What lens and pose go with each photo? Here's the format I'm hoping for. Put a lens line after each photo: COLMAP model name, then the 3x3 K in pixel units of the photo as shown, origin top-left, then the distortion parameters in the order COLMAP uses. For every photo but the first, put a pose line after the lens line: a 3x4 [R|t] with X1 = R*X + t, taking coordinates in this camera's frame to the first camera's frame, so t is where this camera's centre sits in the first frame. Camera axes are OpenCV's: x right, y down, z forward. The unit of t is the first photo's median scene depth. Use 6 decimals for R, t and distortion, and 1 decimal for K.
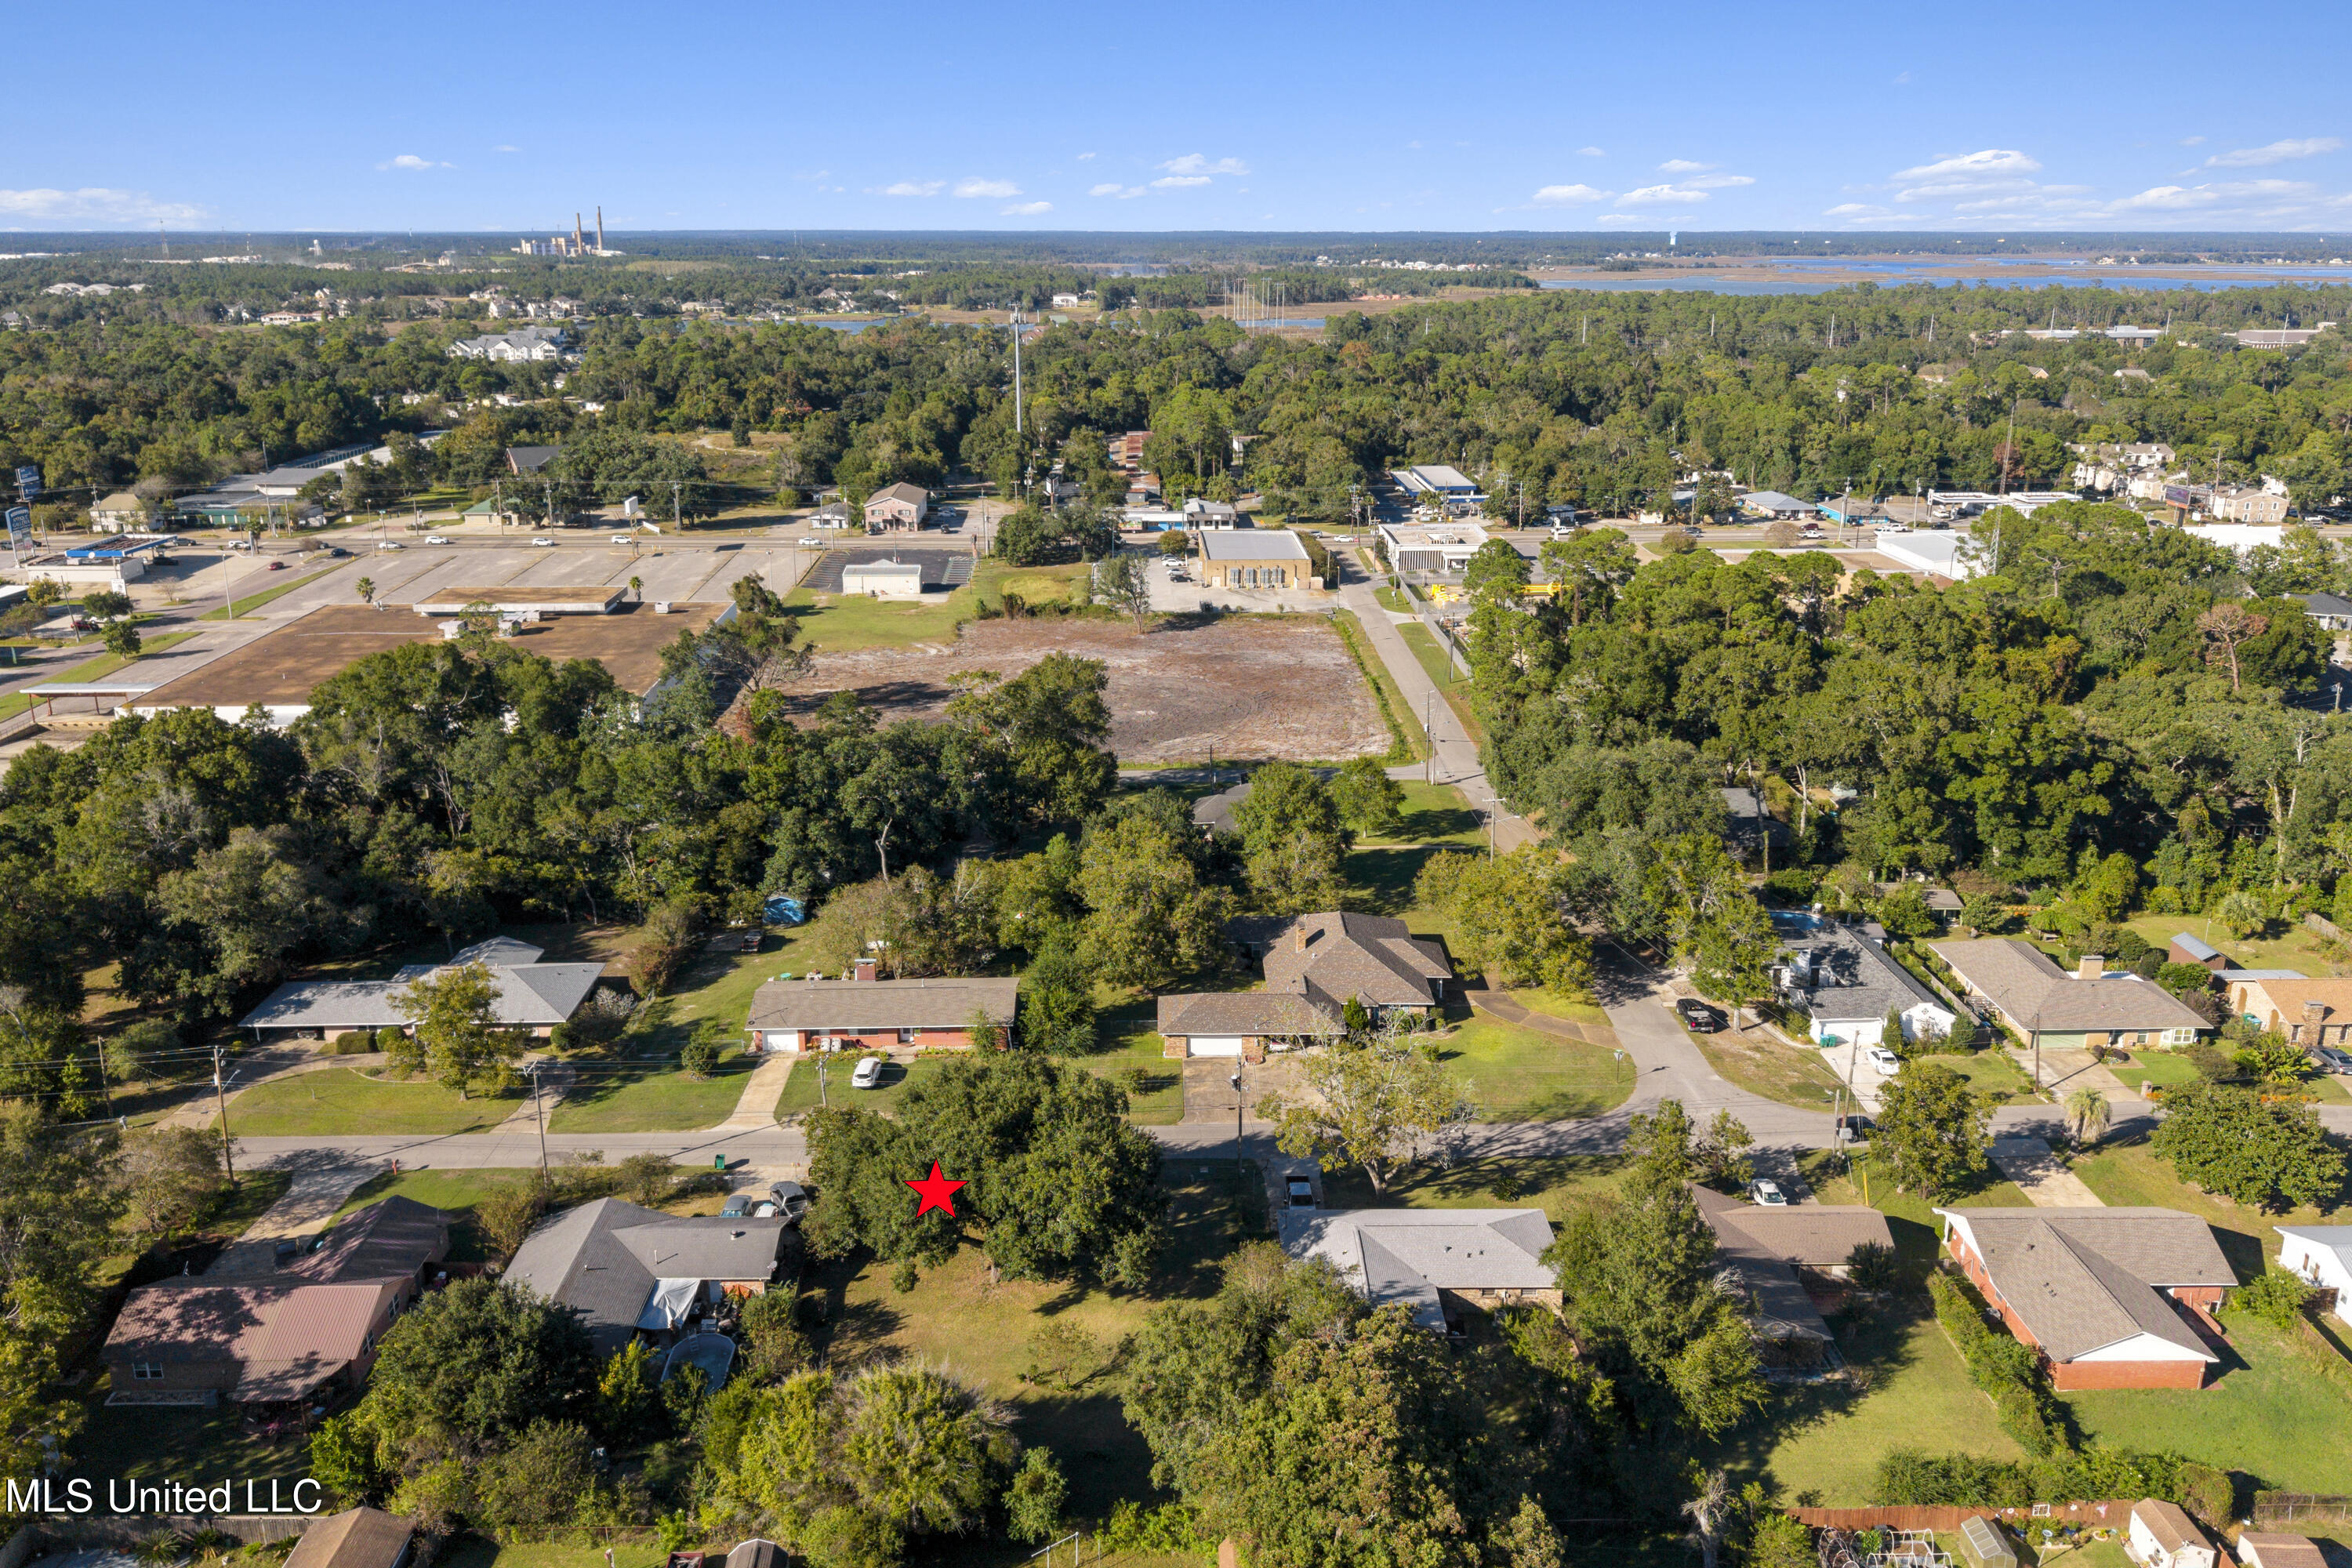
lens RADIAL K [[1818.6, 0, 1186.6], [0, 1818.6, 781.8], [0, 0, 1]] dist [0.069287, -0.081799]
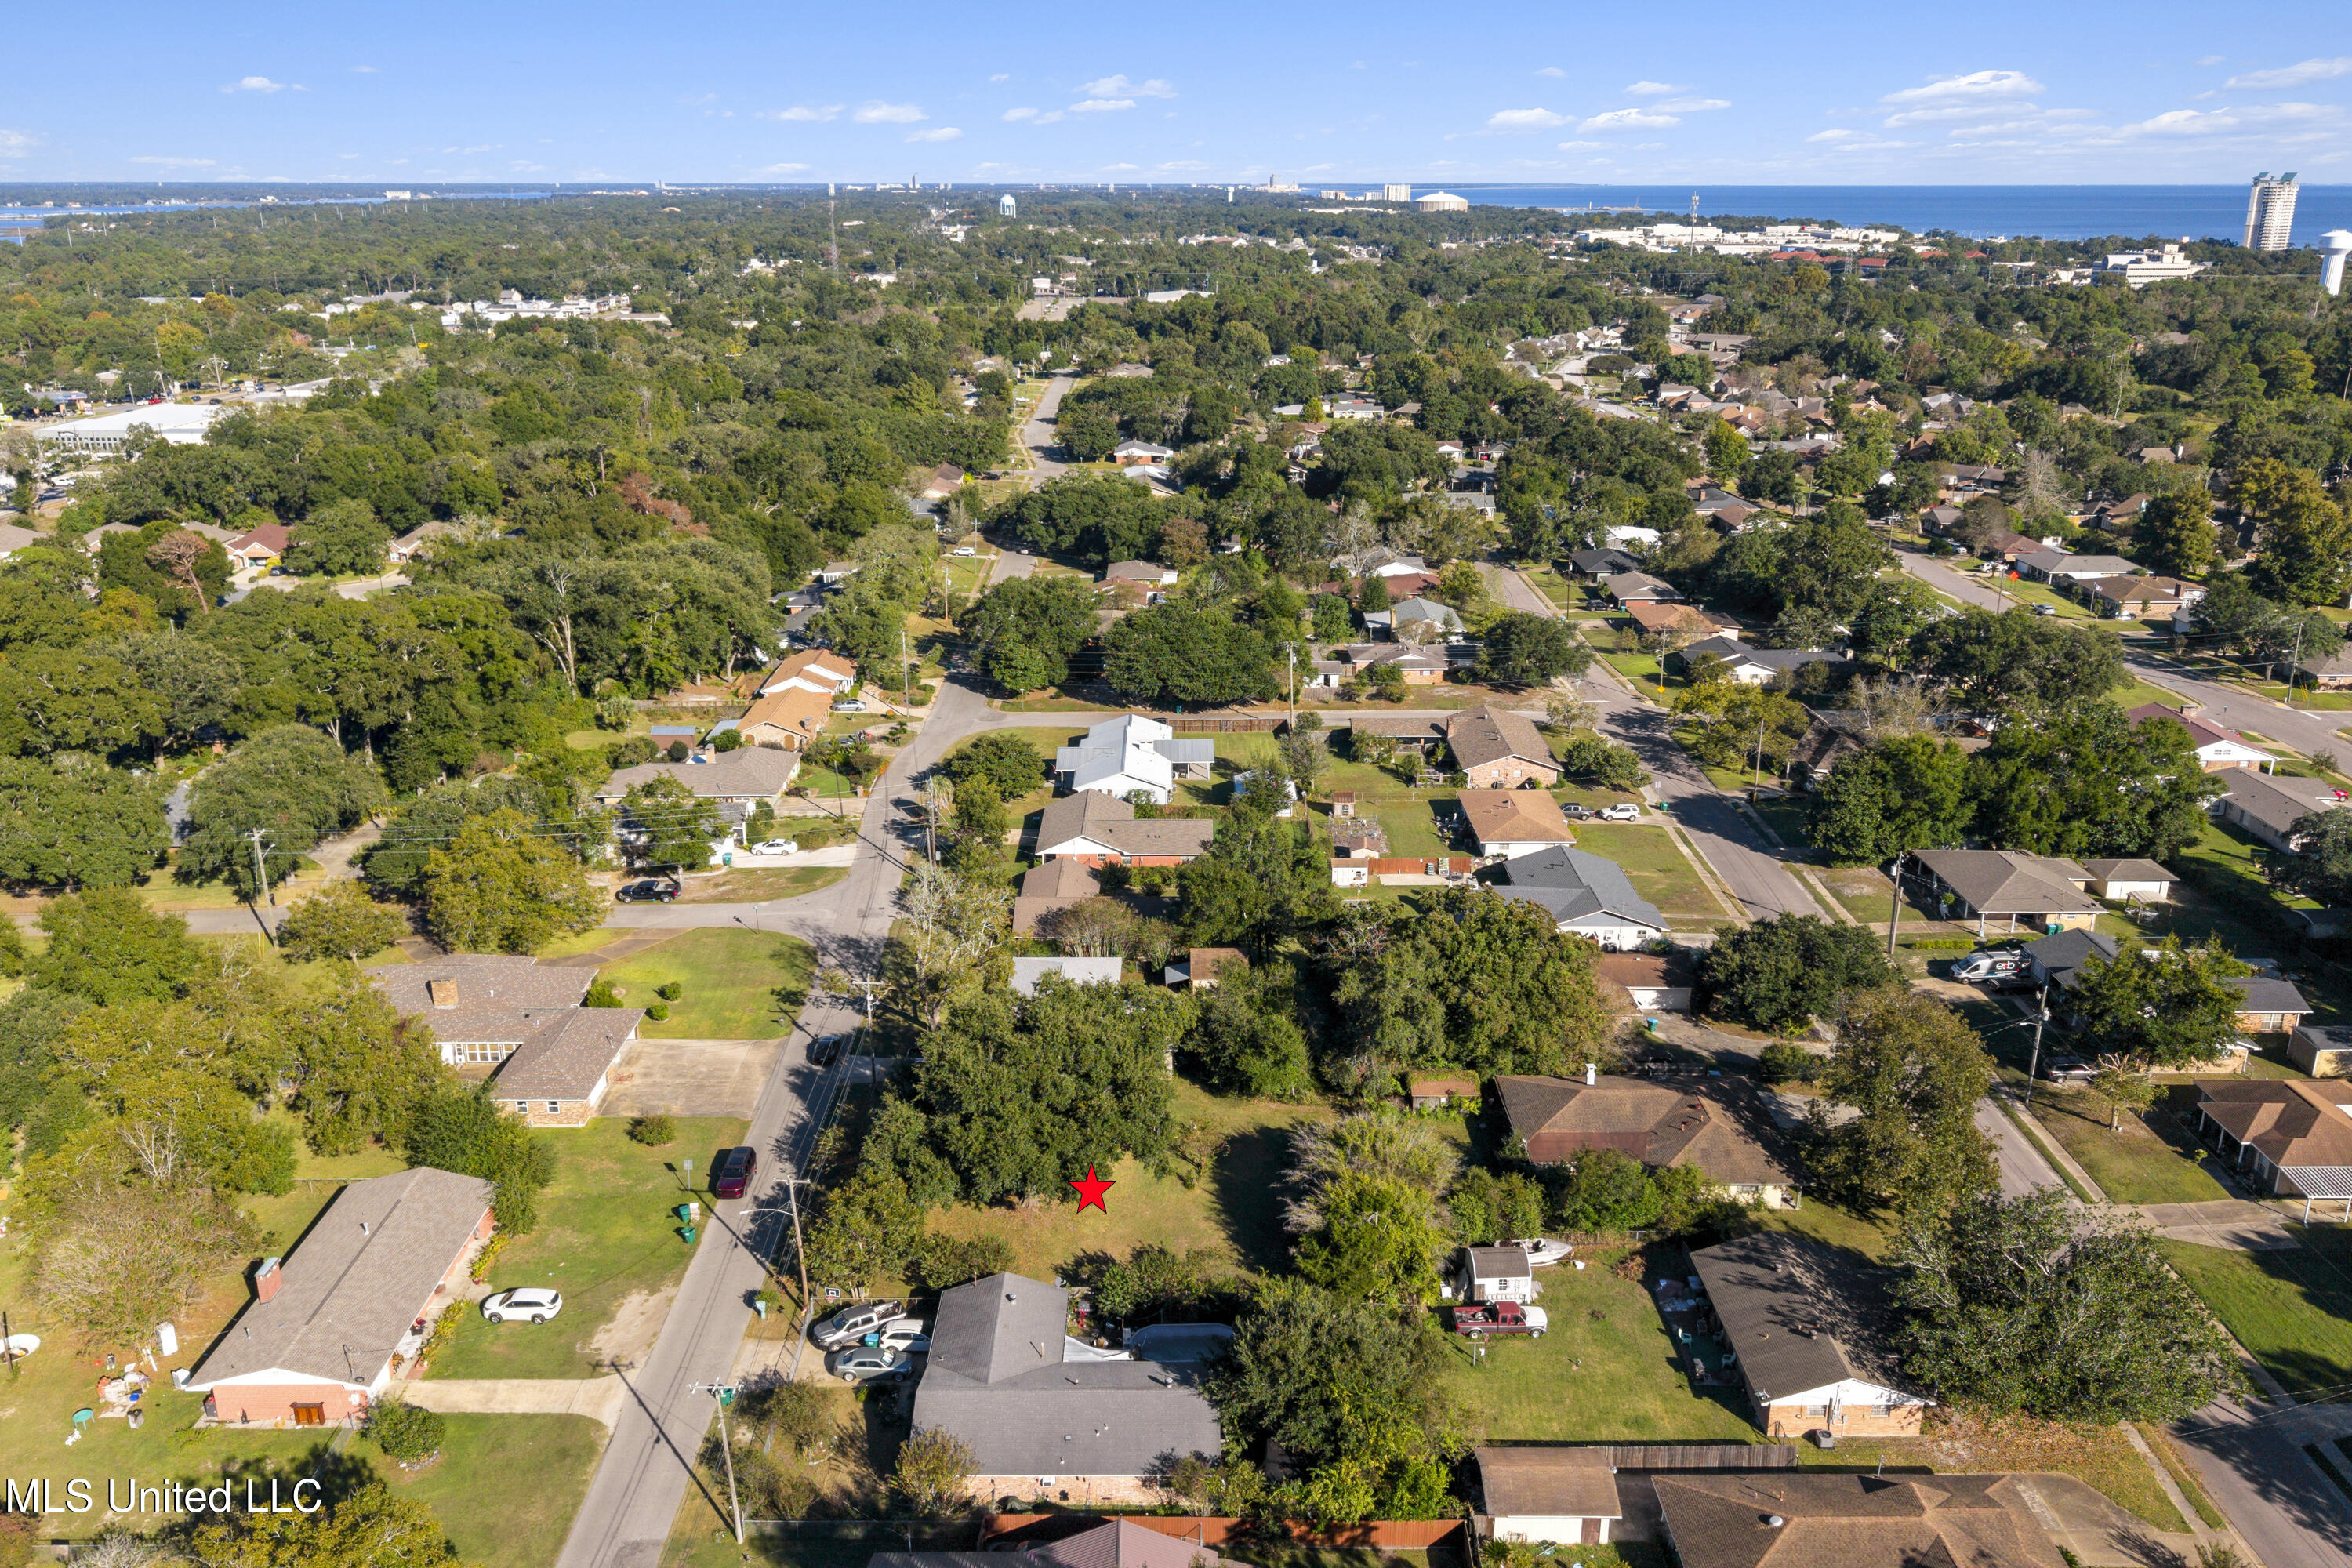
lens RADIAL K [[1813.1, 0, 1154.9], [0, 1813.1, 834.2], [0, 0, 1]] dist [0.051344, -0.074303]
pose [[0.067197, -0.343234, 0.936843, -0.756771], [0.292995, 0.904355, 0.310316, -0.162812], [-0.953750, 0.253638, 0.161336, 0.563144]]
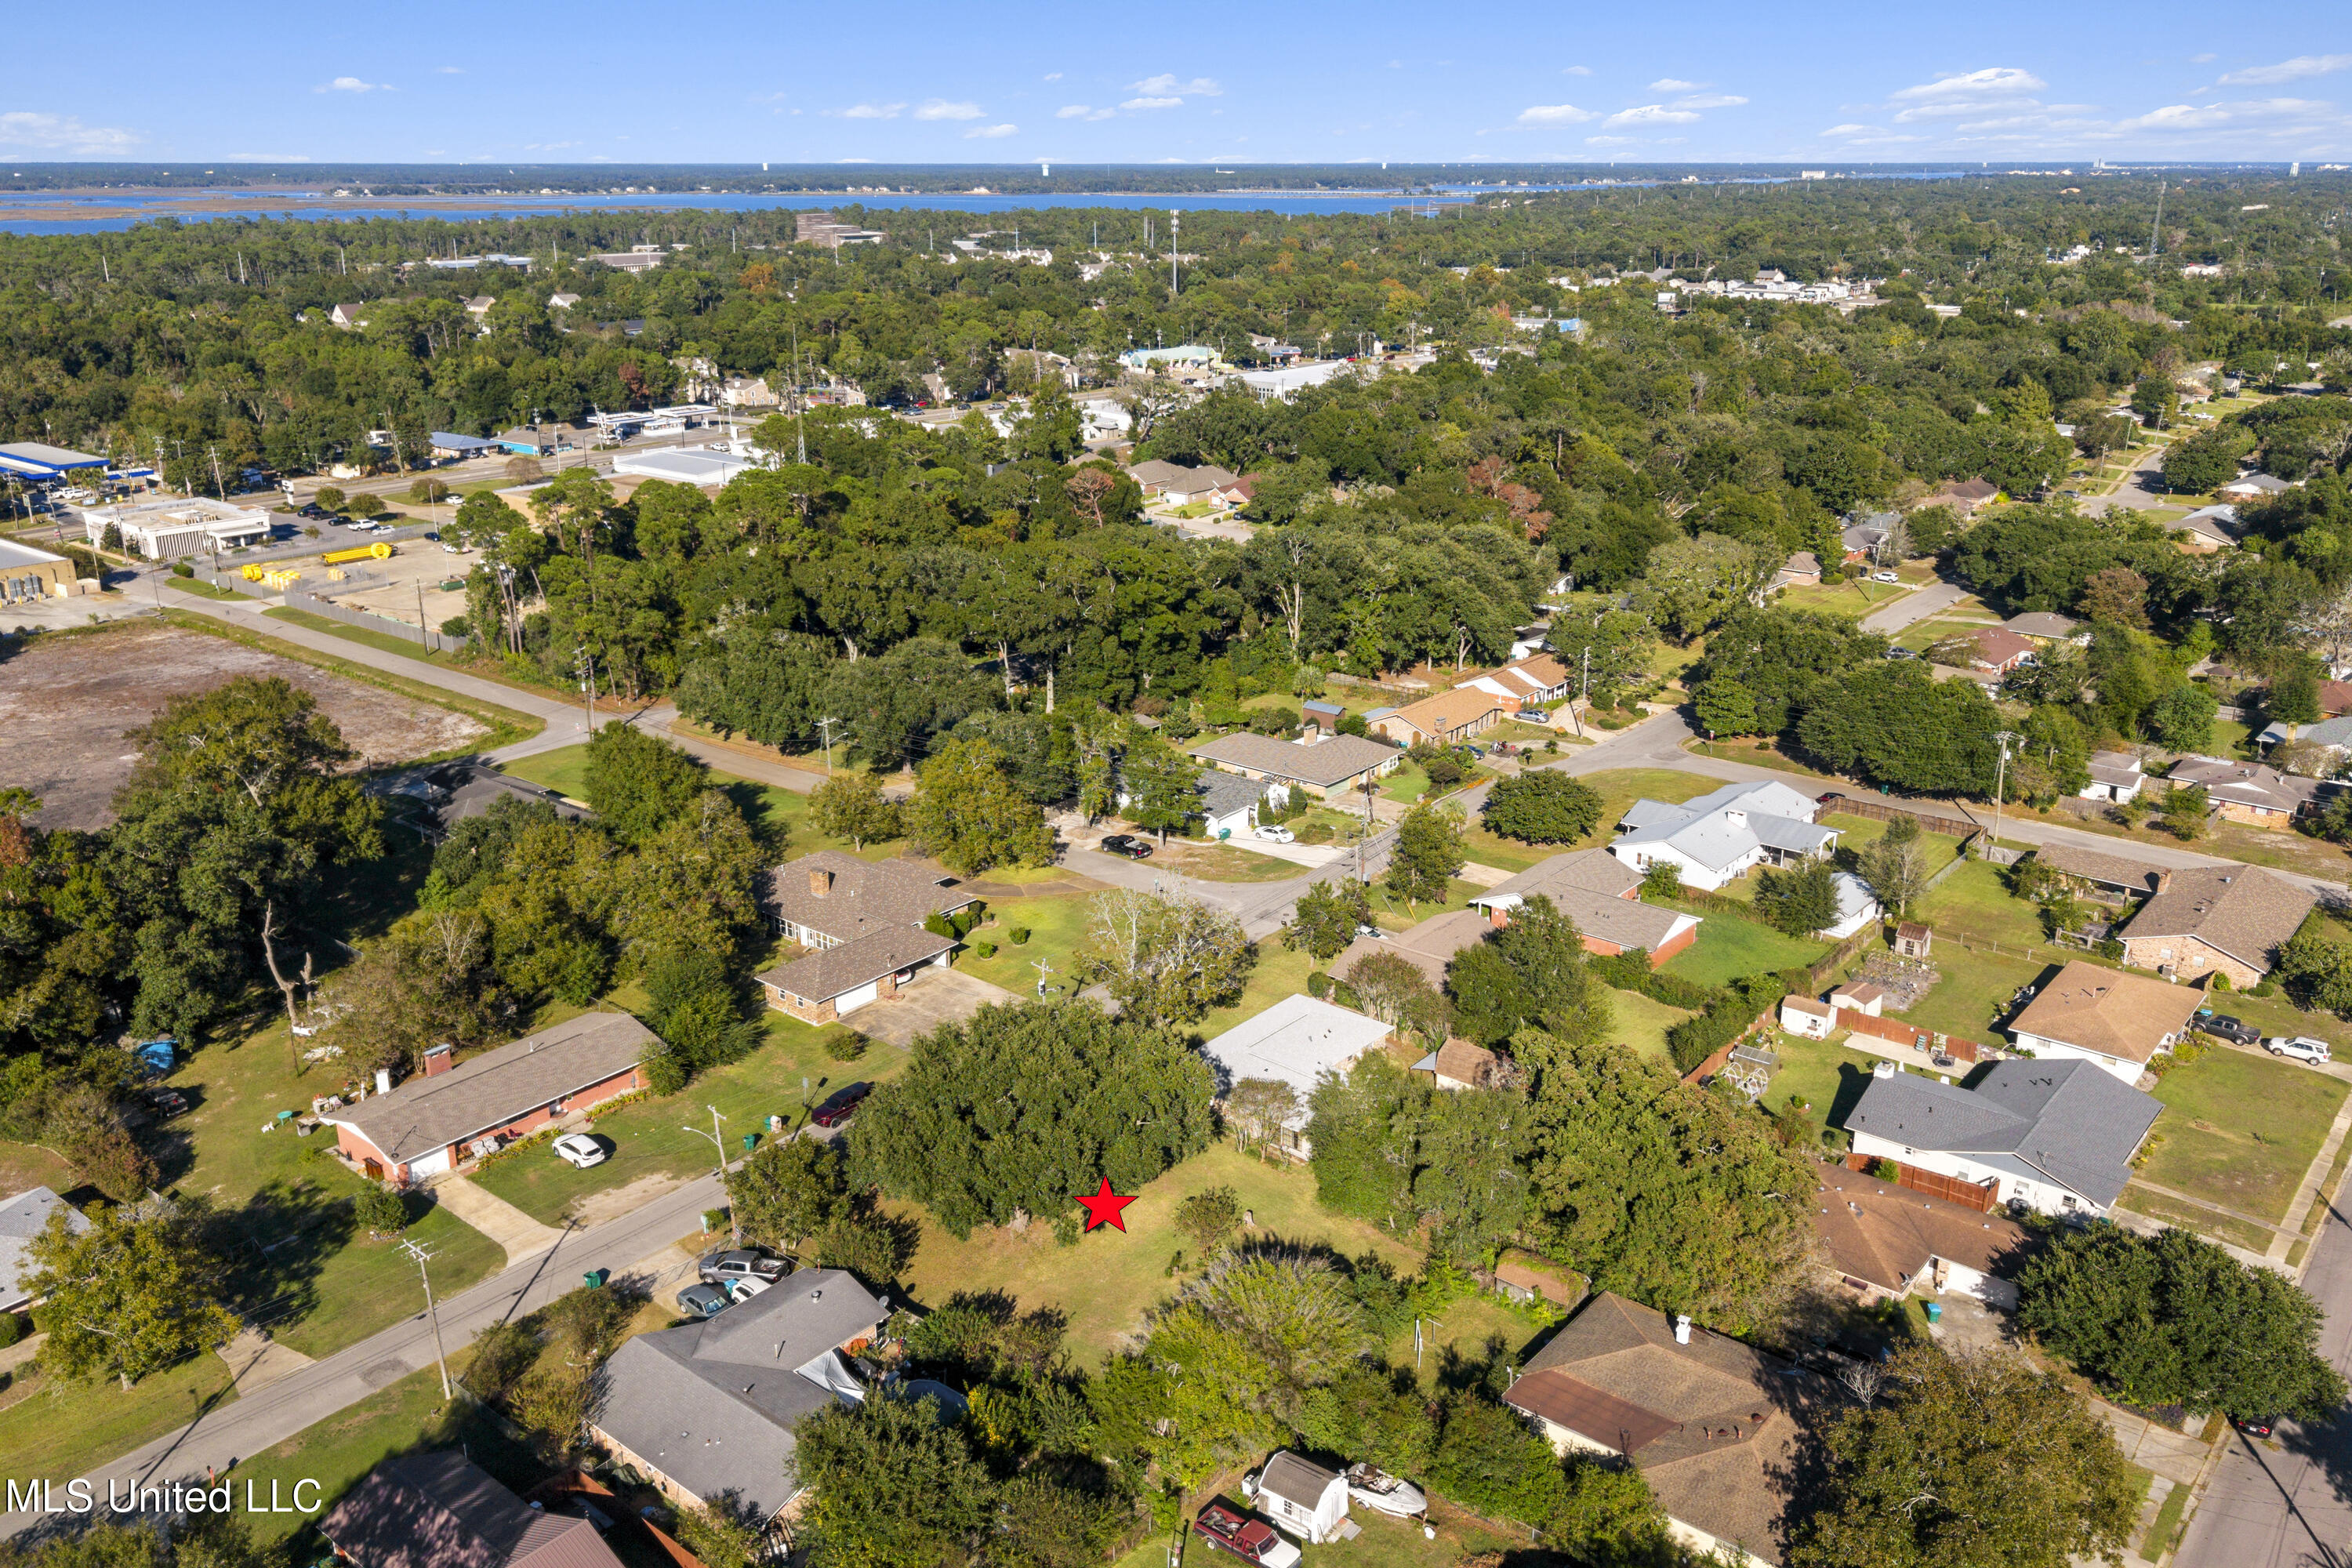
lens RADIAL K [[1818.6, 0, 1186.6], [0, 1818.6, 781.8], [0, 0, 1]] dist [0.069287, -0.081799]
pose [[0.677016, -0.242628, 0.694824, -0.515713], [0.219923, 0.967654, 0.123611, -0.048515], [-0.702341, 0.069121, 0.708477, 0.176135]]
